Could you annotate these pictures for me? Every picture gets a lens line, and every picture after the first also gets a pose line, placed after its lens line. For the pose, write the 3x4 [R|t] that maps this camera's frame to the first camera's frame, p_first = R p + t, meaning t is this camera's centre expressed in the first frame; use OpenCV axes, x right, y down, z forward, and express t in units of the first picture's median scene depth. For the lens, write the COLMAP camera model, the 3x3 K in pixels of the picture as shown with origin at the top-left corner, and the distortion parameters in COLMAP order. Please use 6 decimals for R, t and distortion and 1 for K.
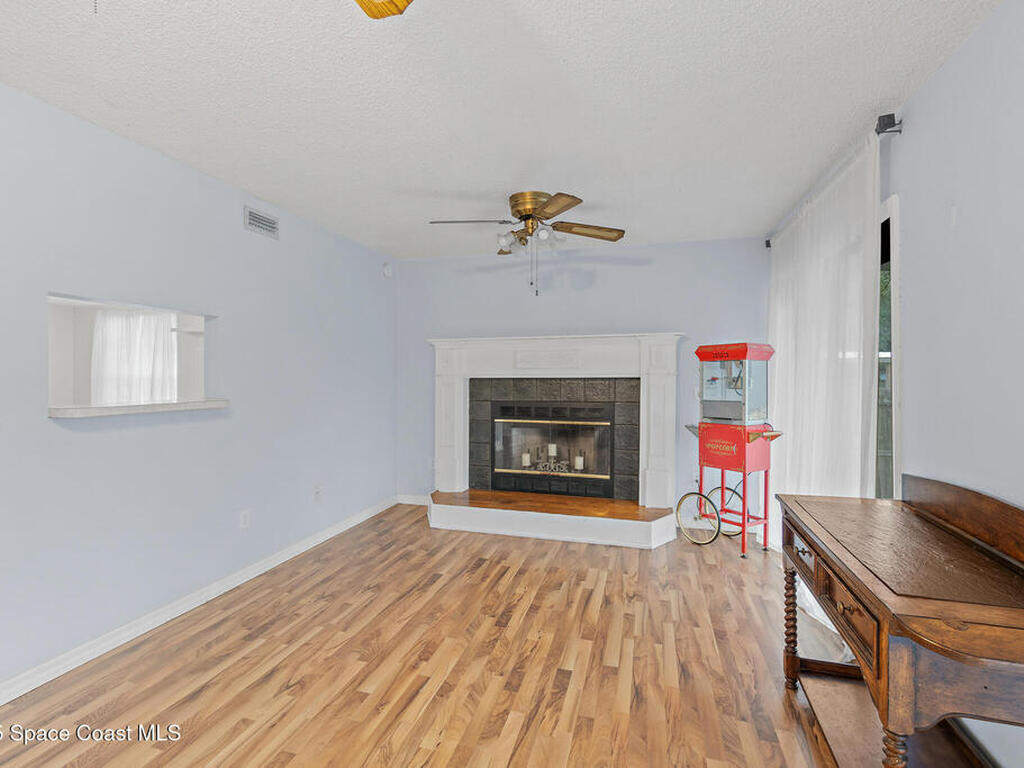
lens RADIAL K [[504.4, 0, 503.3], [0, 504.4, 374.0], [0, 0, 1]] dist [-0.003598, -0.000110]
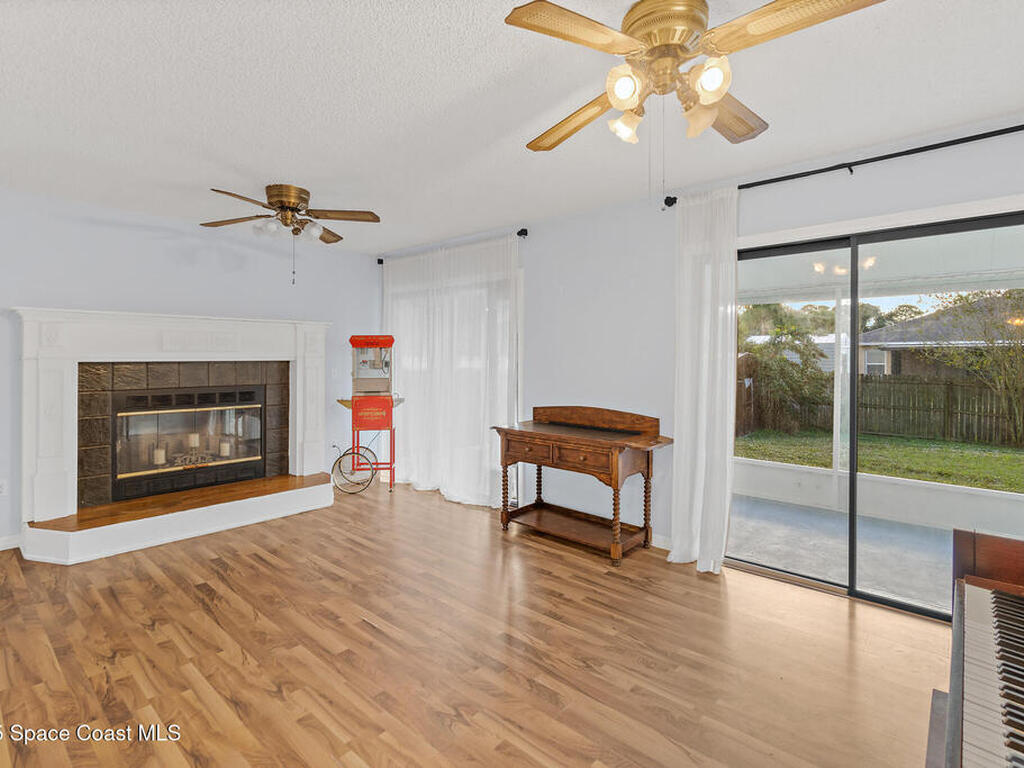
lens RADIAL K [[510.1, 0, 510.5], [0, 510.1, 352.0], [0, 0, 1]] dist [-0.003284, -0.000320]
pose [[0.418145, 0.012117, 0.908300, -0.623478], [-0.004063, 0.999926, -0.011469, -0.001701], [-0.908371, 0.001105, 0.418163, 0.116228]]
